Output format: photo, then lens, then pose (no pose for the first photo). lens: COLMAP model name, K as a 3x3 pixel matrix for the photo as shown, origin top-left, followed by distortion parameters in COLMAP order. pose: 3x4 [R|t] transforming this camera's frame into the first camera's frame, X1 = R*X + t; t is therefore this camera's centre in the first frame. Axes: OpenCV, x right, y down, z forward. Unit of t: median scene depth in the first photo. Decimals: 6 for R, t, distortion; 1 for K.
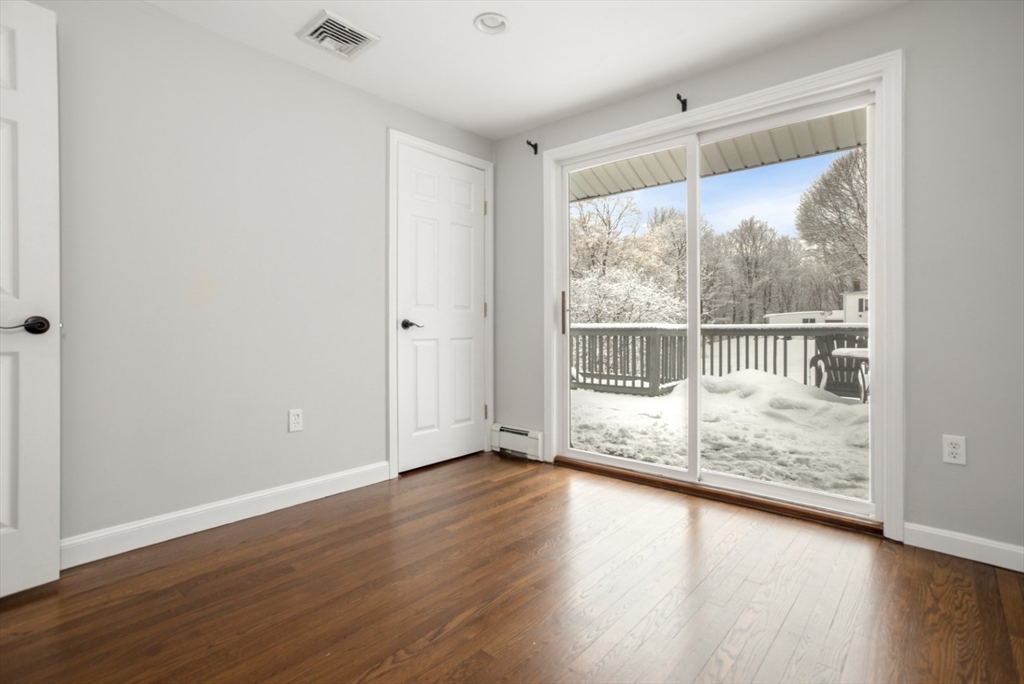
lens RADIAL K [[497.3, 0, 512.6], [0, 497.3, 326.2], [0, 0, 1]] dist [-0.027438, 0.021597]
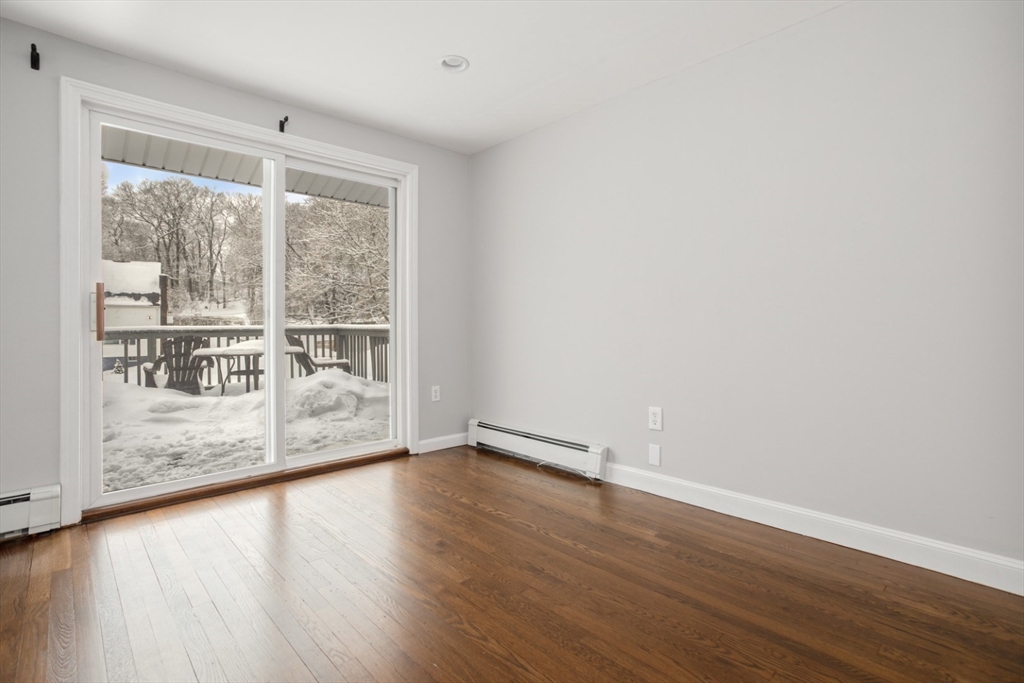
lens RADIAL K [[497.3, 0, 512.6], [0, 497.3, 325.7], [0, 0, 1]] dist [-0.027438, 0.021597]
pose [[0.102909, 0.000120, 0.994691, -0.635950], [0.007647, 0.999970, -0.000912, -0.000797], [-0.994661, 0.007701, 0.102905, 0.354650]]
